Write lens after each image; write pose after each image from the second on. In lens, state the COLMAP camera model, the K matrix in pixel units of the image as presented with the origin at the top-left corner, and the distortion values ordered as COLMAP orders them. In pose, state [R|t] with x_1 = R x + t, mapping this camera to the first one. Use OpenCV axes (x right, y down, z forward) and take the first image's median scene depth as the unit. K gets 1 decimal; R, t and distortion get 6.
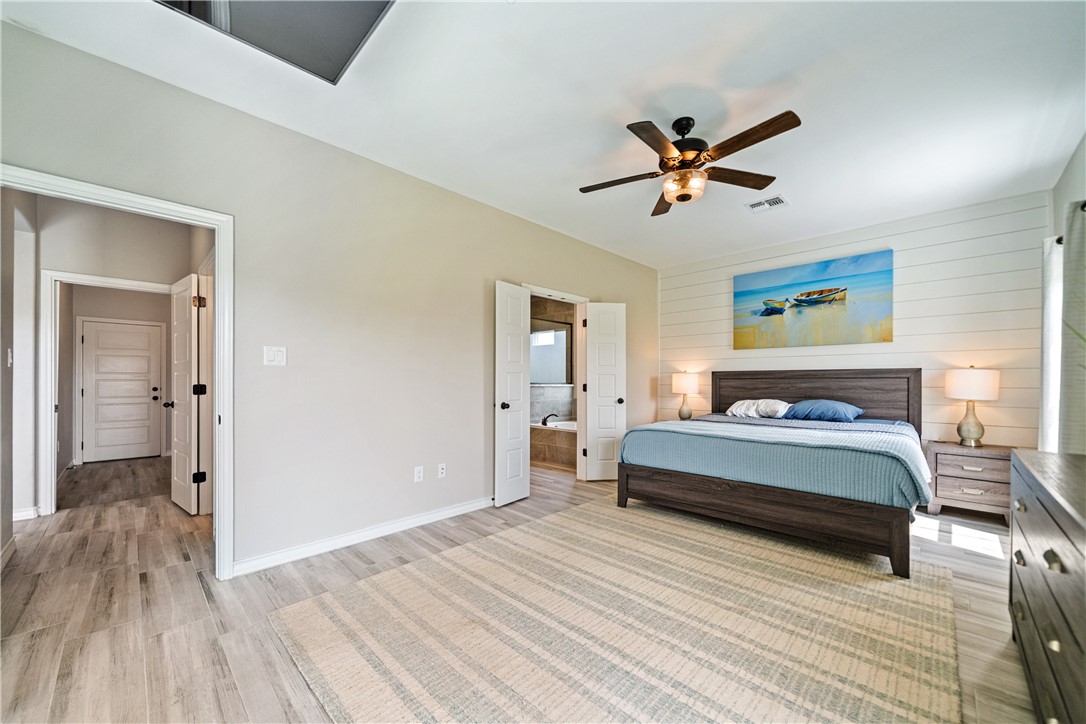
lens RADIAL K [[413.0, 0, 546.3], [0, 413.0, 381.2], [0, 0, 1]] dist [-0.002219, 0.000328]
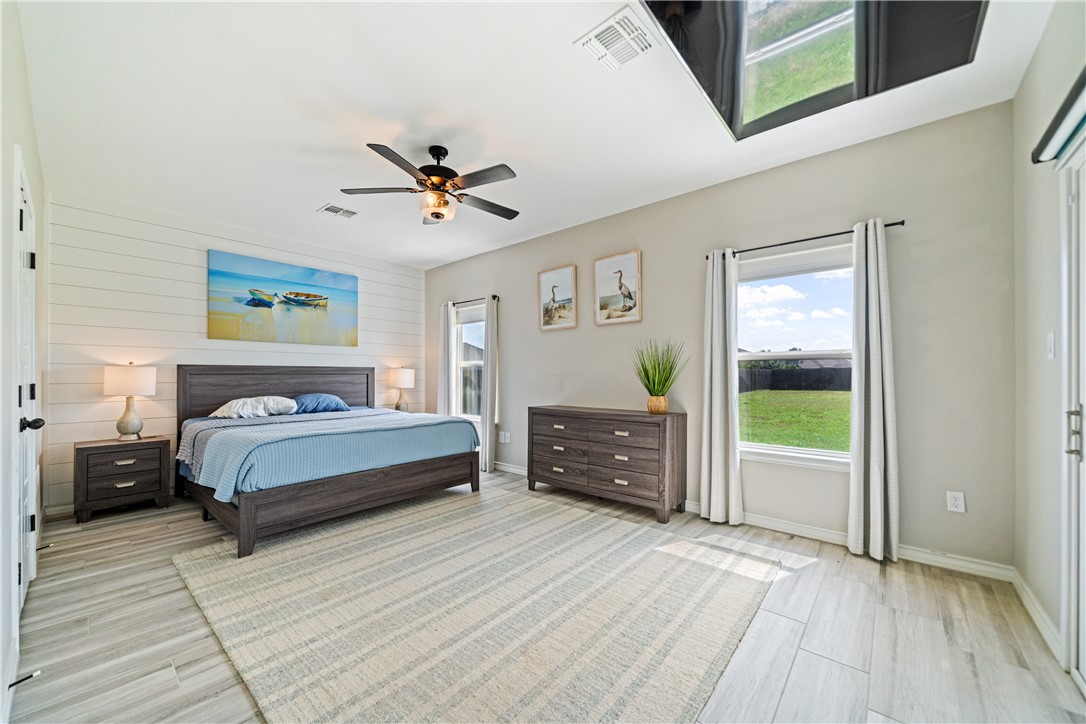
lens RADIAL K [[413.0, 0, 545.9], [0, 413.0, 372.2], [0, 0, 1]] dist [-0.002219, 0.000328]
pose [[-0.074481, 0.009083, 0.997181, -0.551045], [0.004142, 0.999953, -0.008799, -0.000608], [-0.997214, 0.003475, -0.074515, 0.531637]]
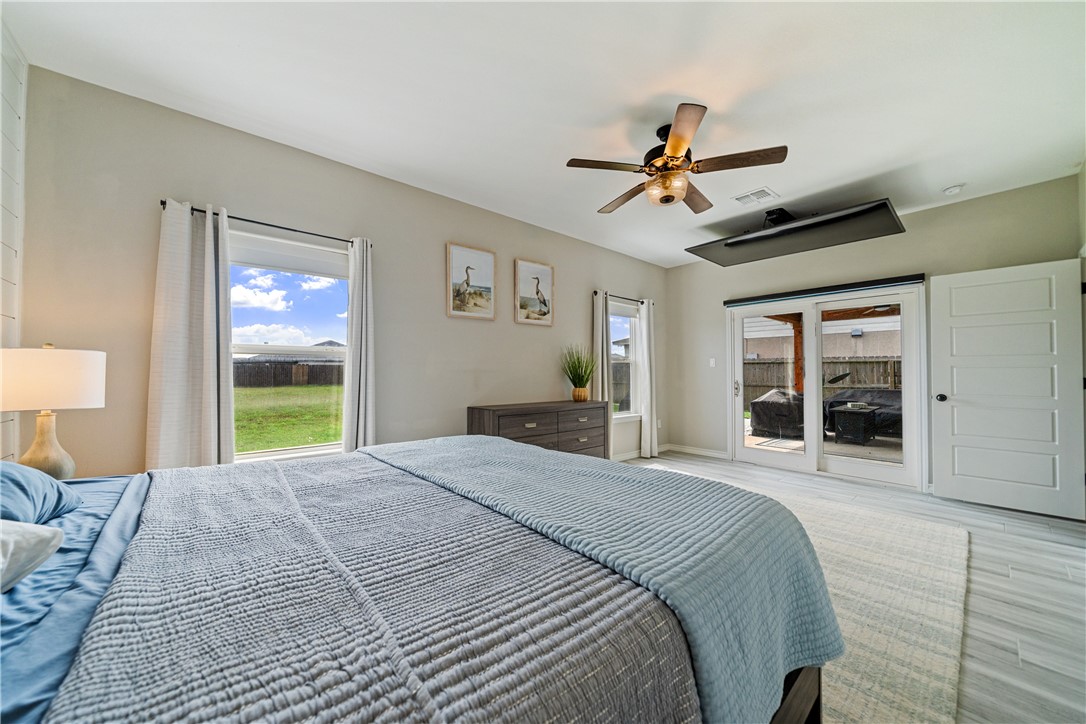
lens RADIAL K [[378.4, 0, 546.4], [0, 378.4, 363.3], [0, 0, 1]] dist [0.002829, 0.000121]
pose [[-0.998249, 0.005771, 0.058878, 0.389679], [0.004827, 0.999858, -0.016166, -0.006821], [-0.058962, -0.015853, -0.998134, 1.330653]]
